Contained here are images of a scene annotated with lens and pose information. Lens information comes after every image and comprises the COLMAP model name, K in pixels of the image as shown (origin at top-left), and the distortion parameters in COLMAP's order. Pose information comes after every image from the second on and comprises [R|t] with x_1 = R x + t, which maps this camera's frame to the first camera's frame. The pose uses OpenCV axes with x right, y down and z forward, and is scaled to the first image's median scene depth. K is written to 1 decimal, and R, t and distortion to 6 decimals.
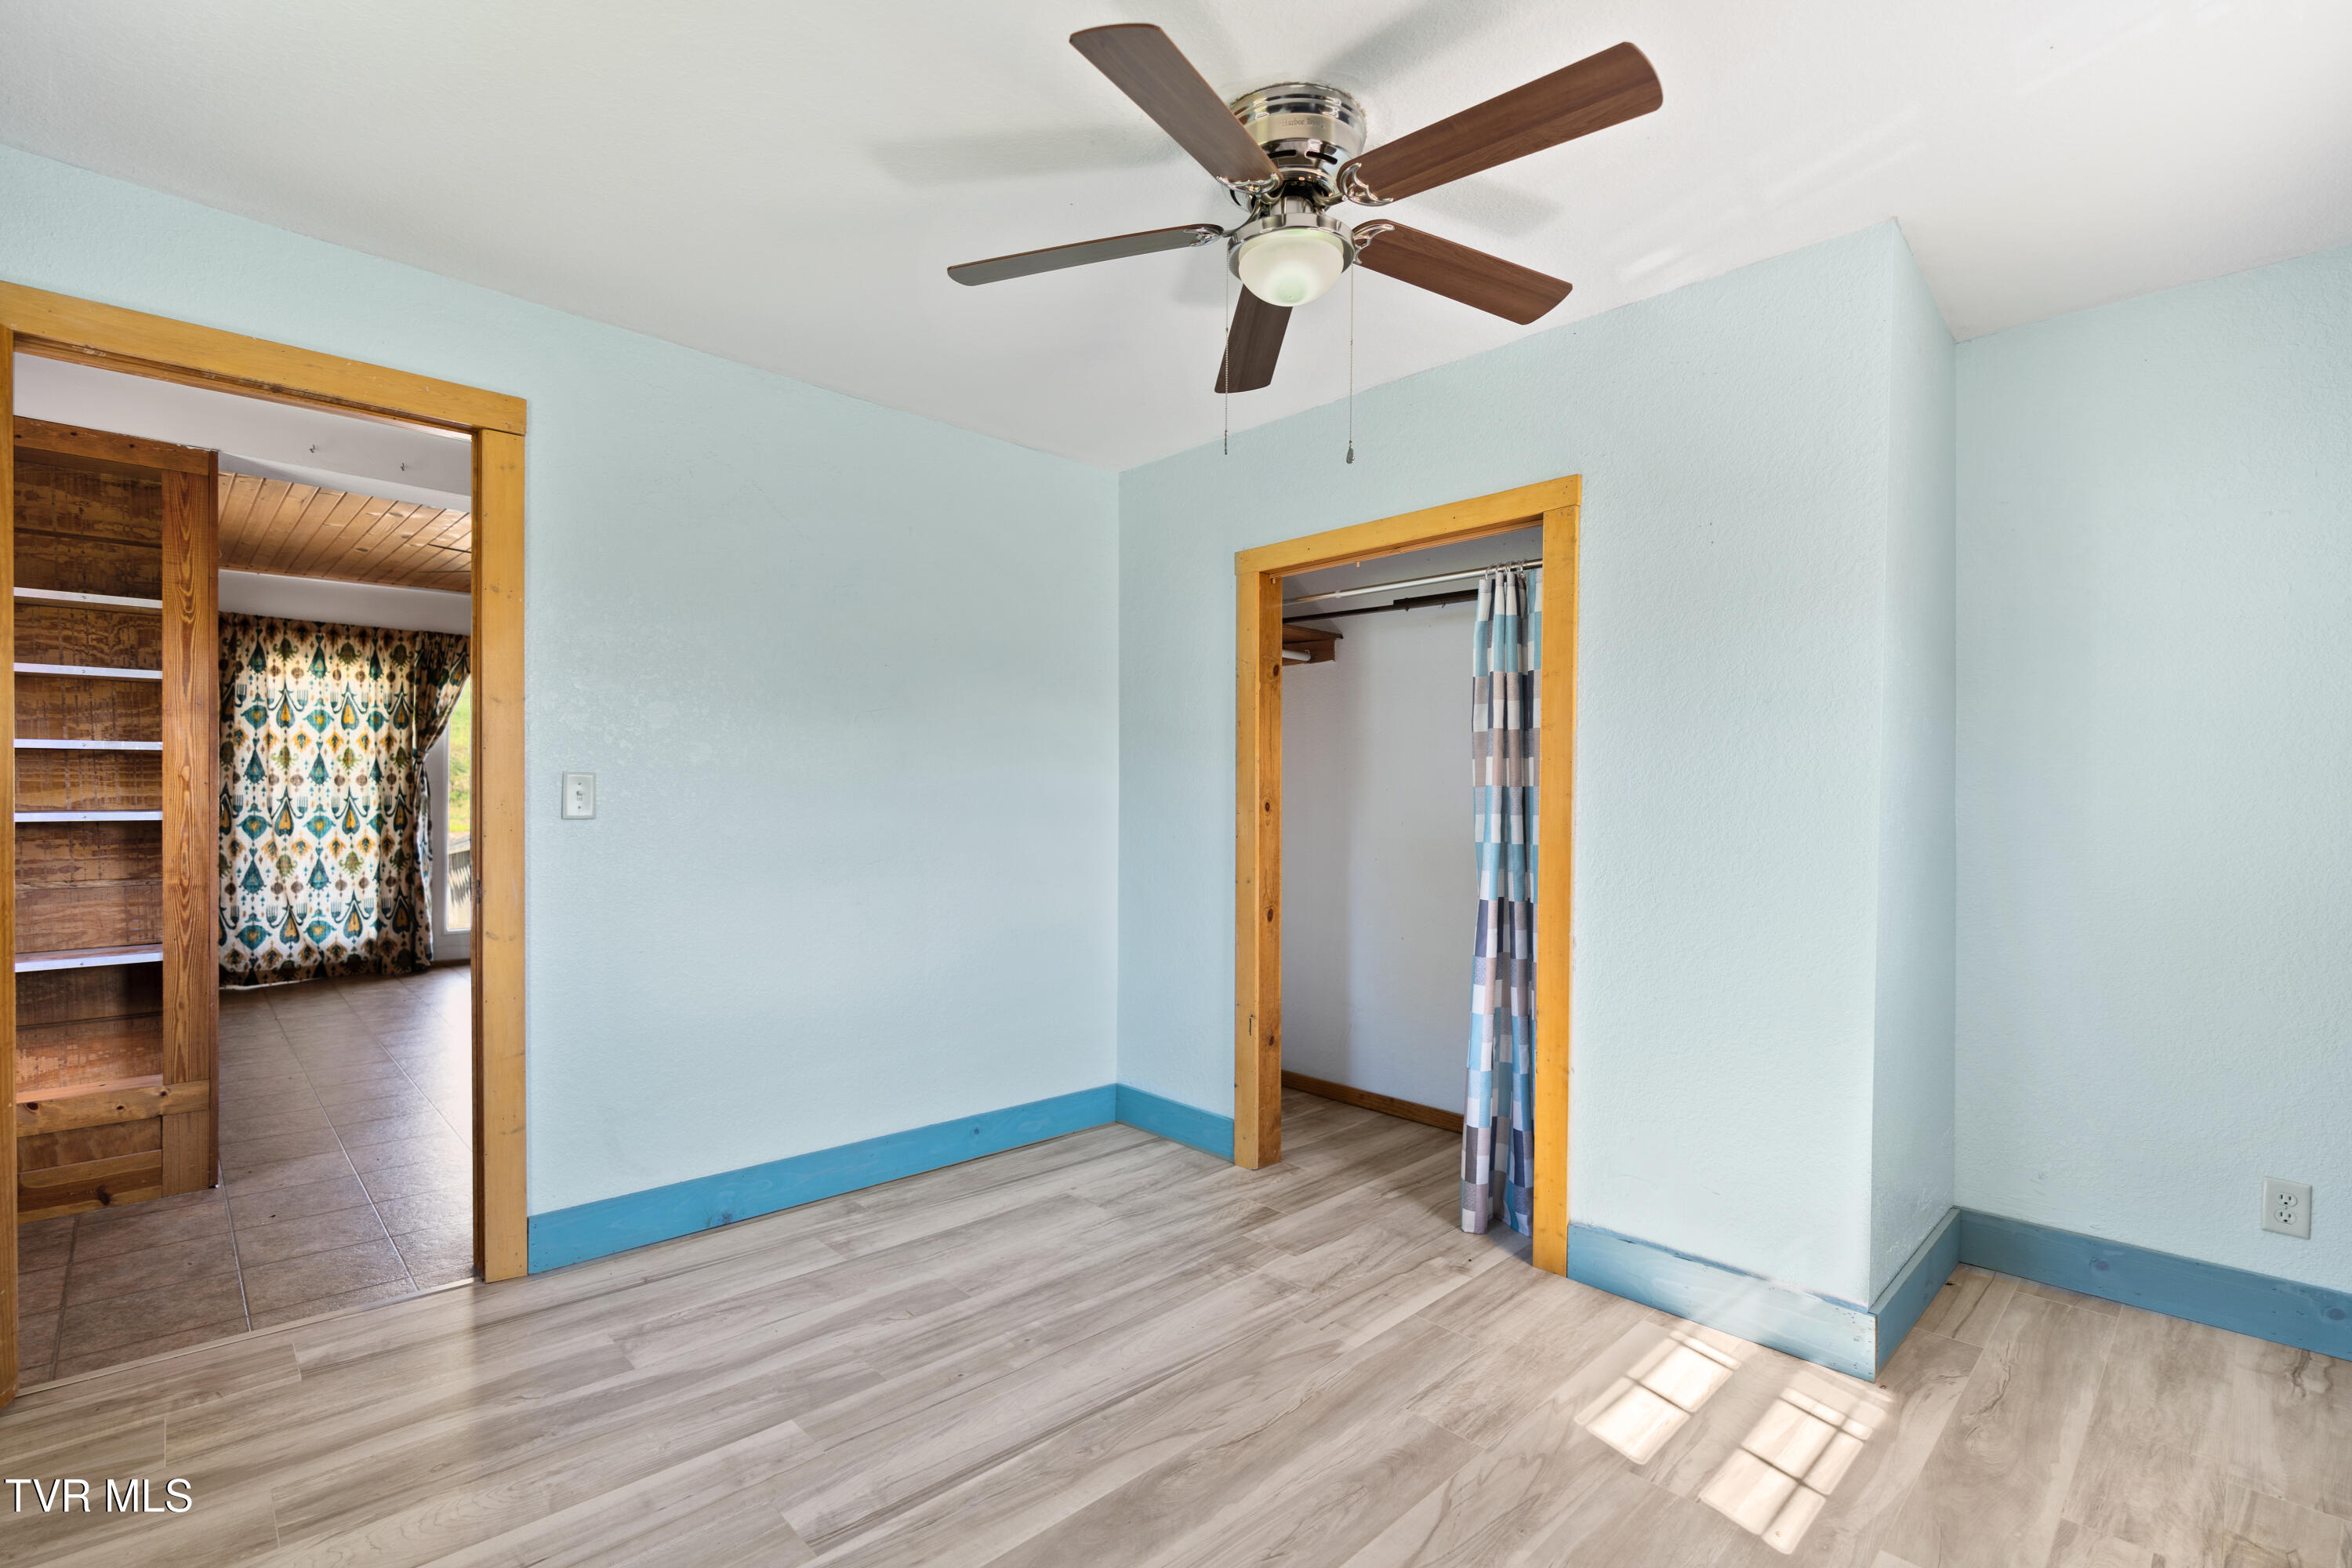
lens RADIAL K [[1088.2, 0, 1188.0], [0, 1088.2, 793.3], [0, 0, 1]] dist [-0.002057, 0.000751]
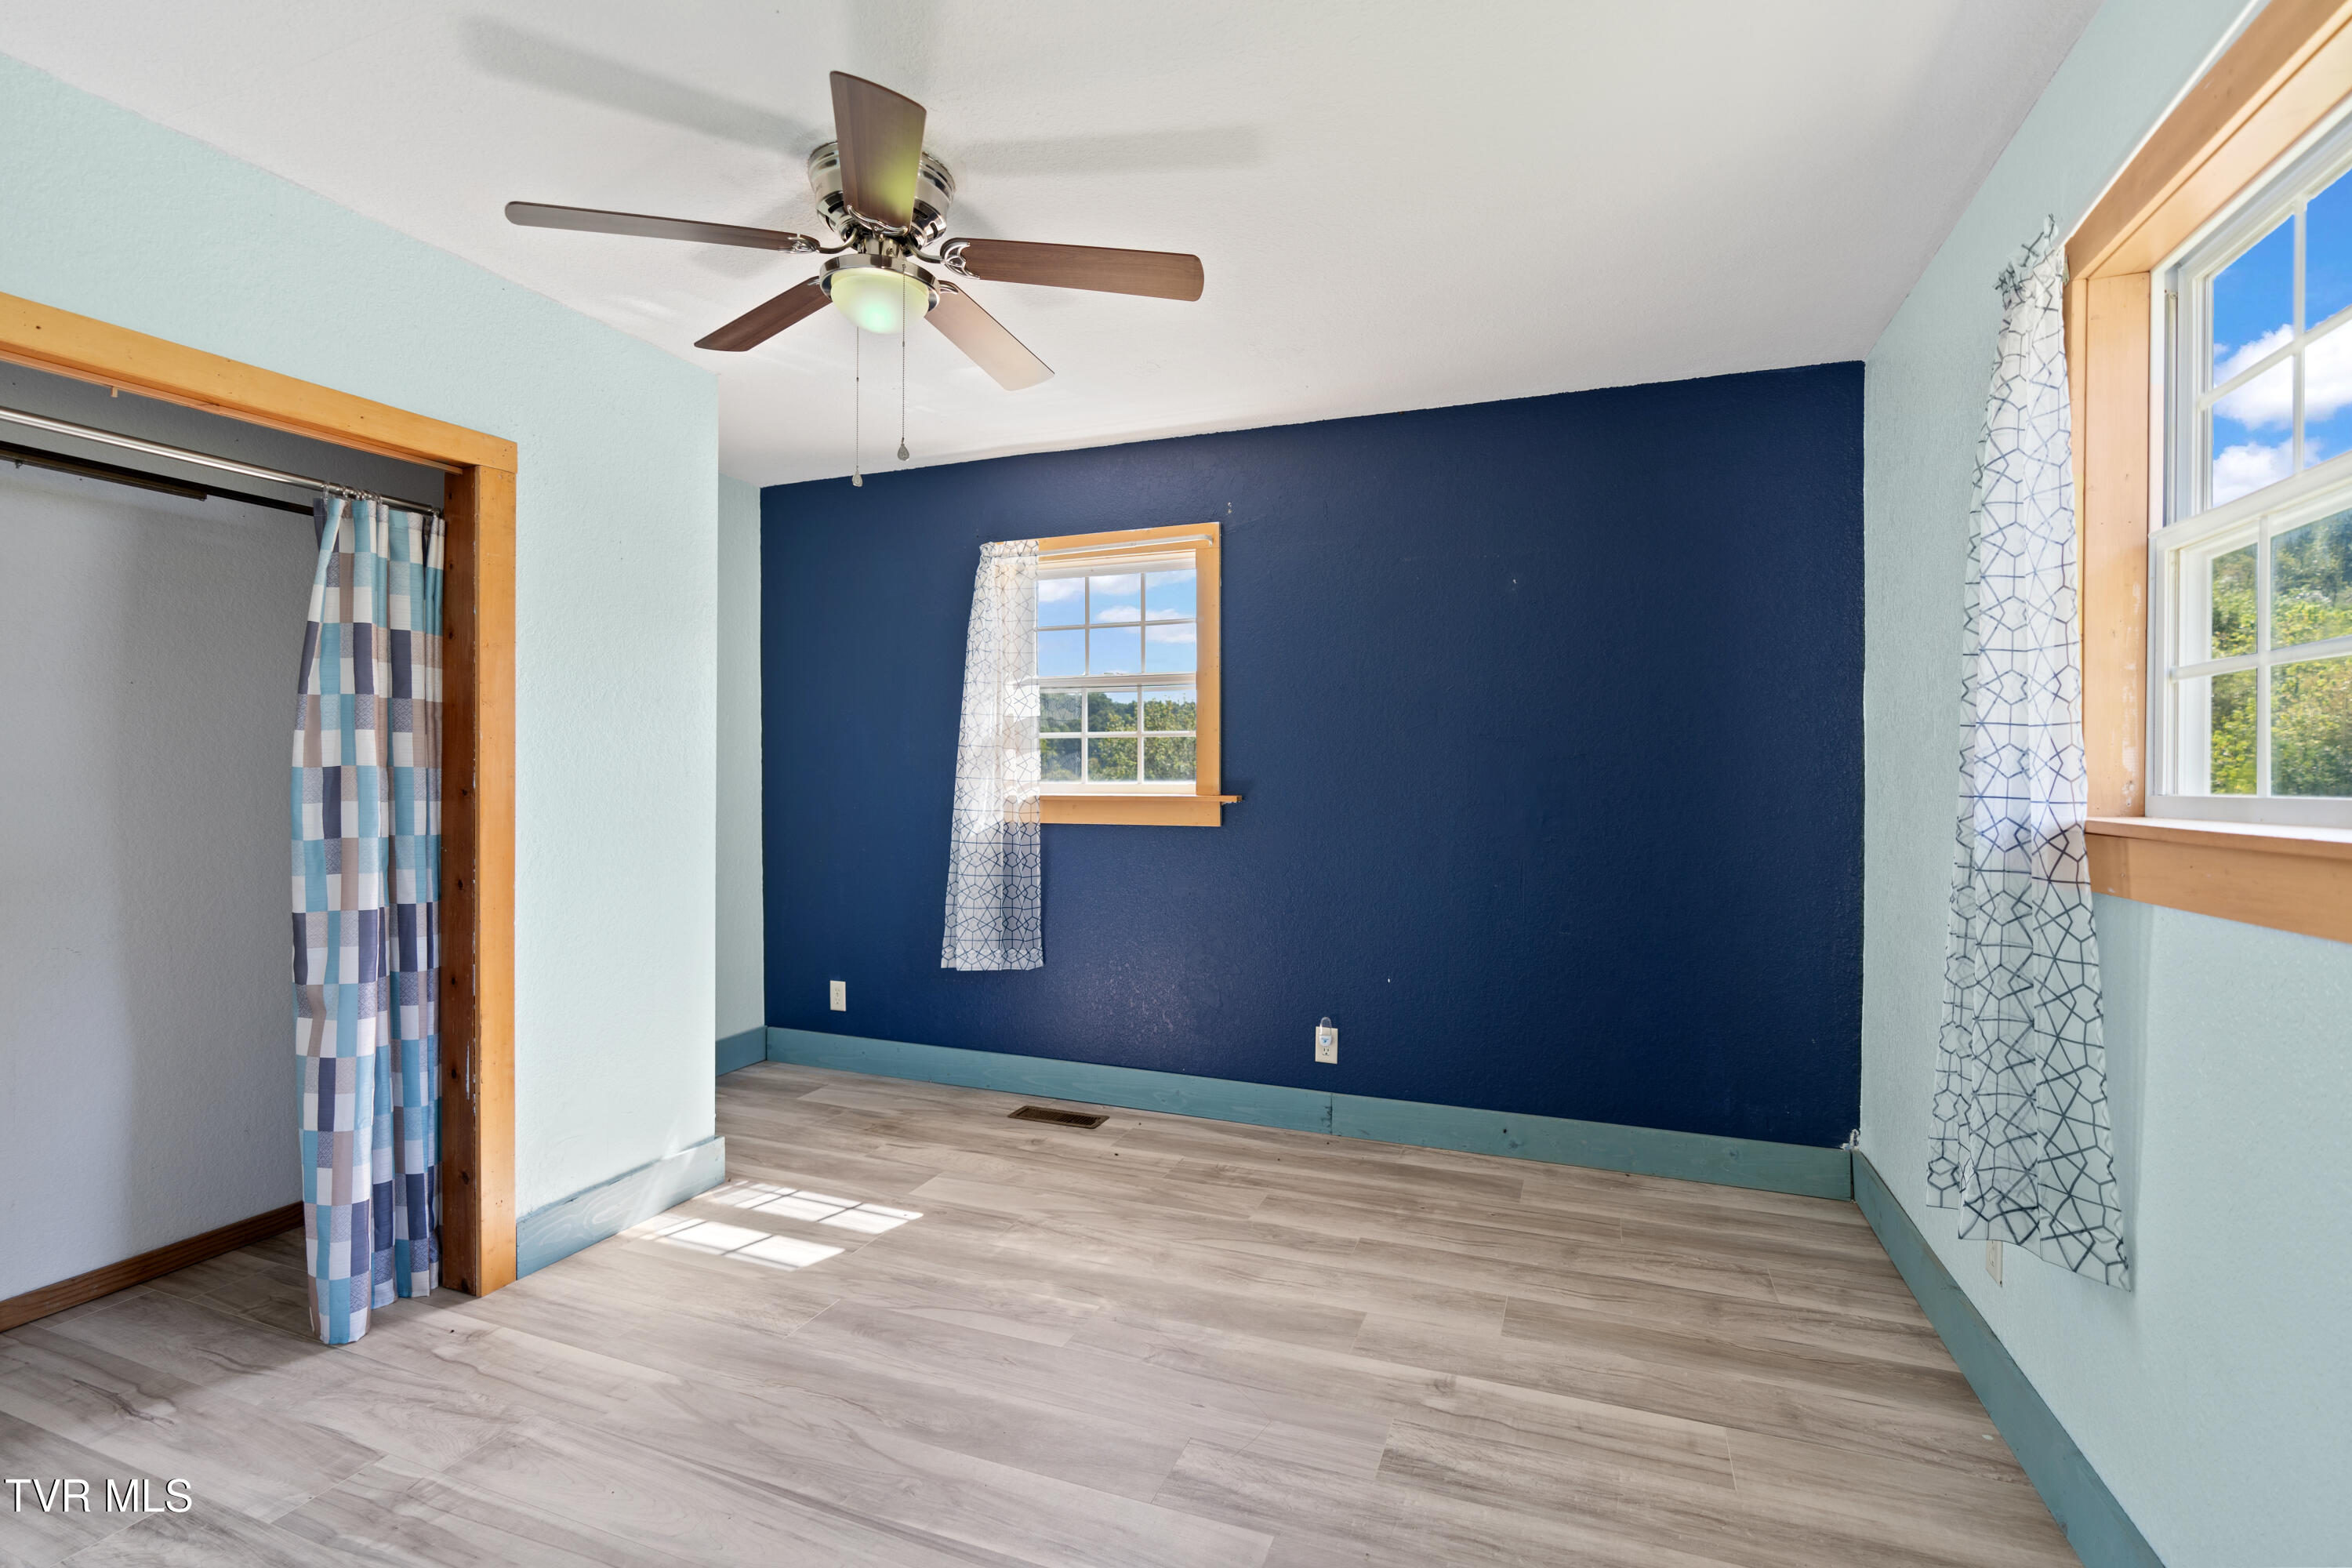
lens RADIAL K [[1071.7, 0, 1186.6], [0, 1071.7, 745.6], [0, 0, 1]] dist [-0.004650, 0.000363]
pose [[-0.427178, 0.016971, 0.904008, -0.852348], [-0.004820, 0.999767, -0.021047, -0.009315], [-0.904155, -0.013348, -0.426997, 0.980724]]
